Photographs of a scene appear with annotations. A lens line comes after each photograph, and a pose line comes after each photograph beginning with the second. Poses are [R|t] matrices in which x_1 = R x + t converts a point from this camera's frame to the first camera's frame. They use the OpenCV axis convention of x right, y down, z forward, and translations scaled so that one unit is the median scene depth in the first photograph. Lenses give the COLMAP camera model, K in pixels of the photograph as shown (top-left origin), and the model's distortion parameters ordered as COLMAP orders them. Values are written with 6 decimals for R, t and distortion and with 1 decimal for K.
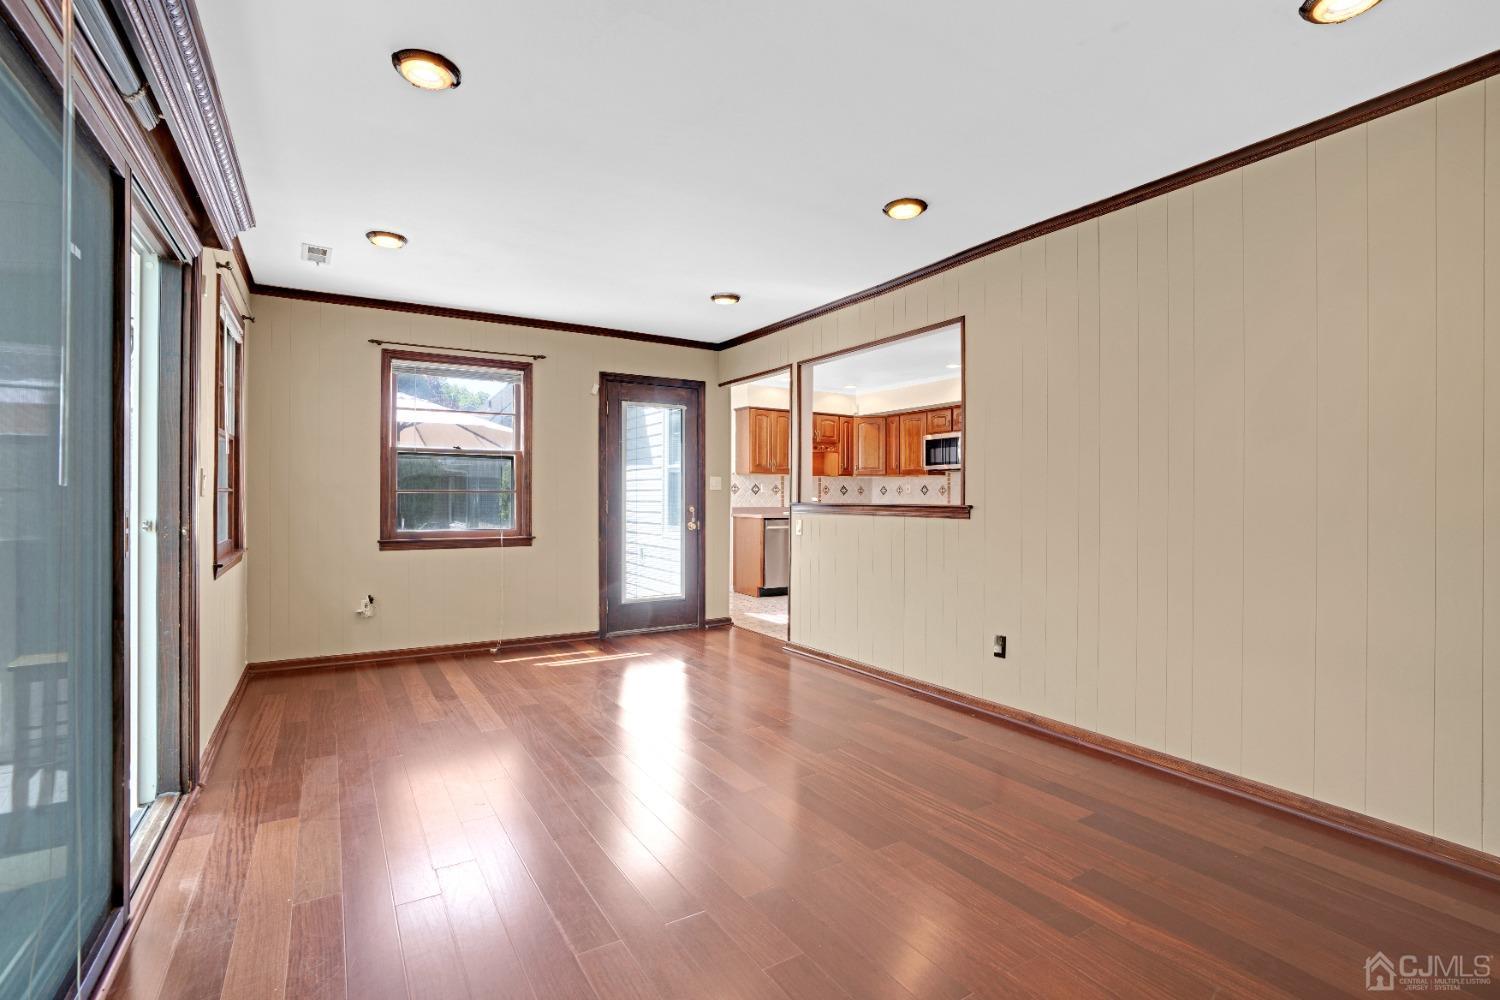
lens RADIAL K [[712.6, 0, 732.7], [0, 712.6, 496.3], [0, 0, 1]] dist [-0.014513, 0.000517]
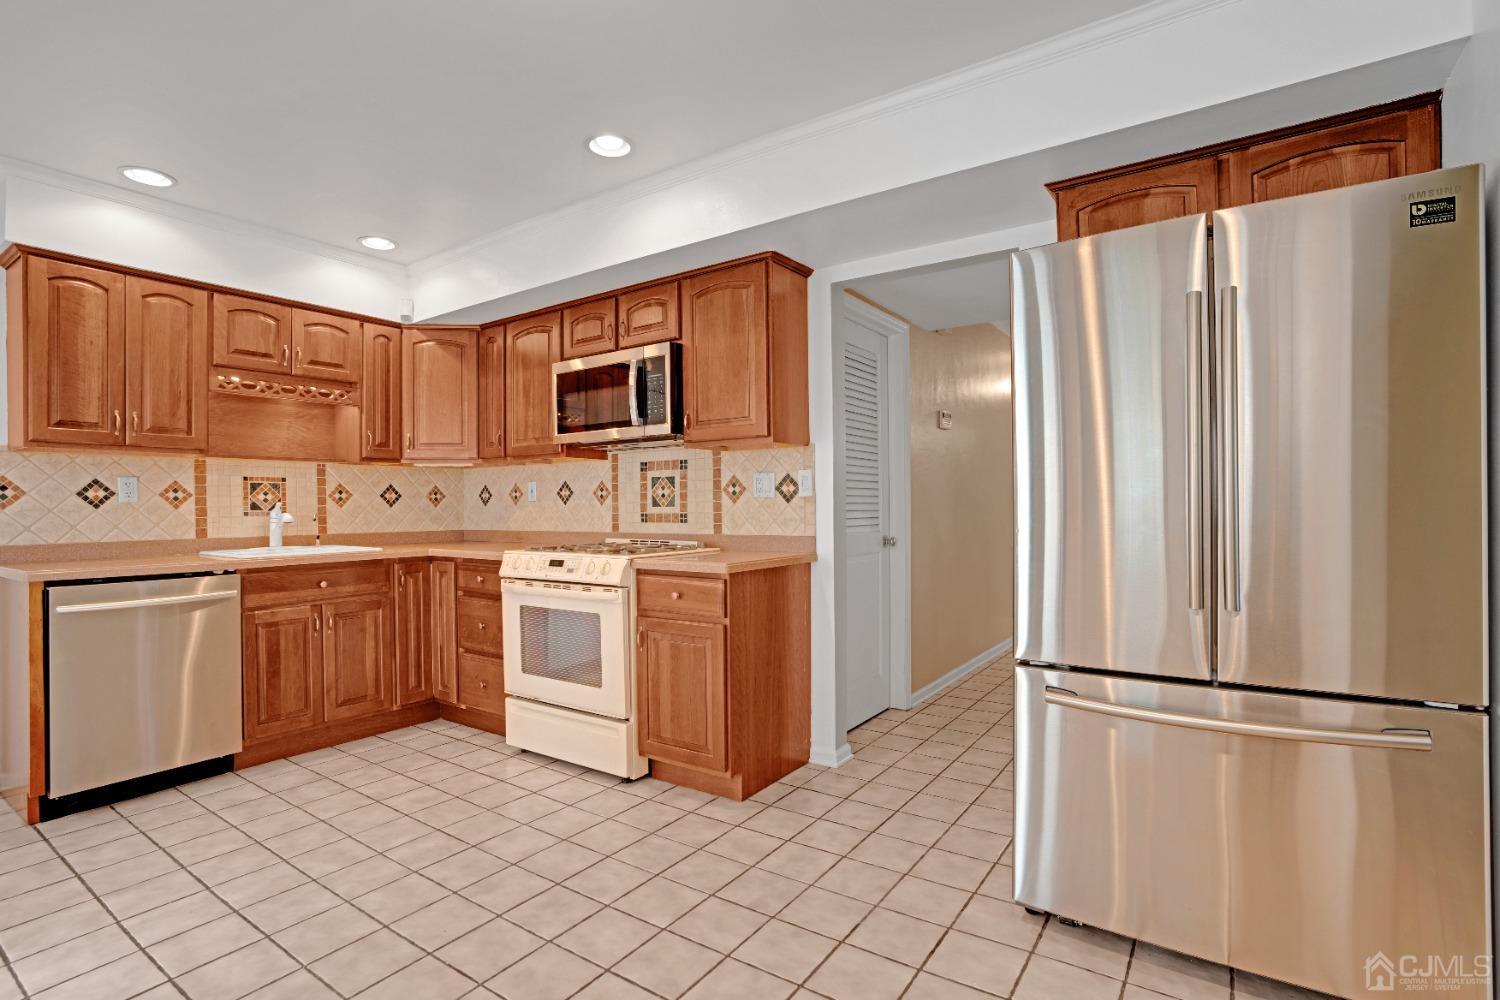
lens RADIAL K [[731.1, 0, 750.0], [0, 731.1, 500.0], [0, 0, 1]] dist [-0.044724, 0.000222]
pose [[0.907599, -0.010165, 0.419715, 0.179717], [0.014165, 0.999879, -0.006415, 0.000430], [-0.419599, 0.011768, 0.907633, 0.522595]]
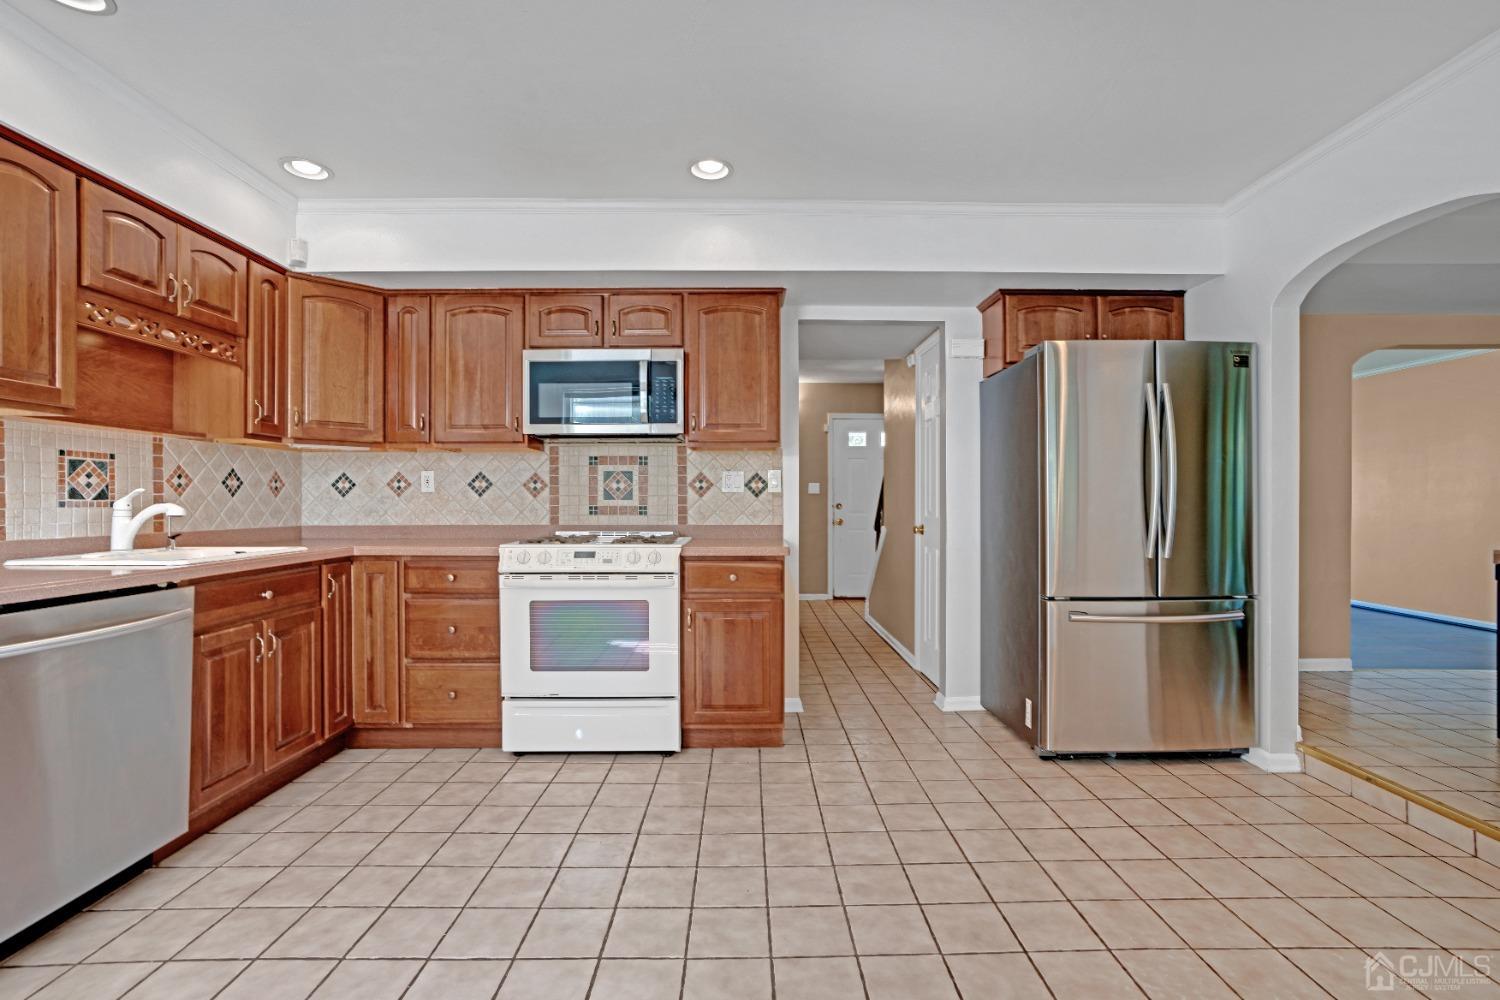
lens RADIAL K [[683.3, 0, 750.0], [0, 683.3, 500.0], [0, 0, 1]] dist [-0.011297, 0.000506]
pose [[0.498974, -0.003809, 0.866609, -0.006289], [0.003692, 0.999991, 0.002269, 0.000398], [-0.866609, 0.002067, 0.498983, 0.648714]]
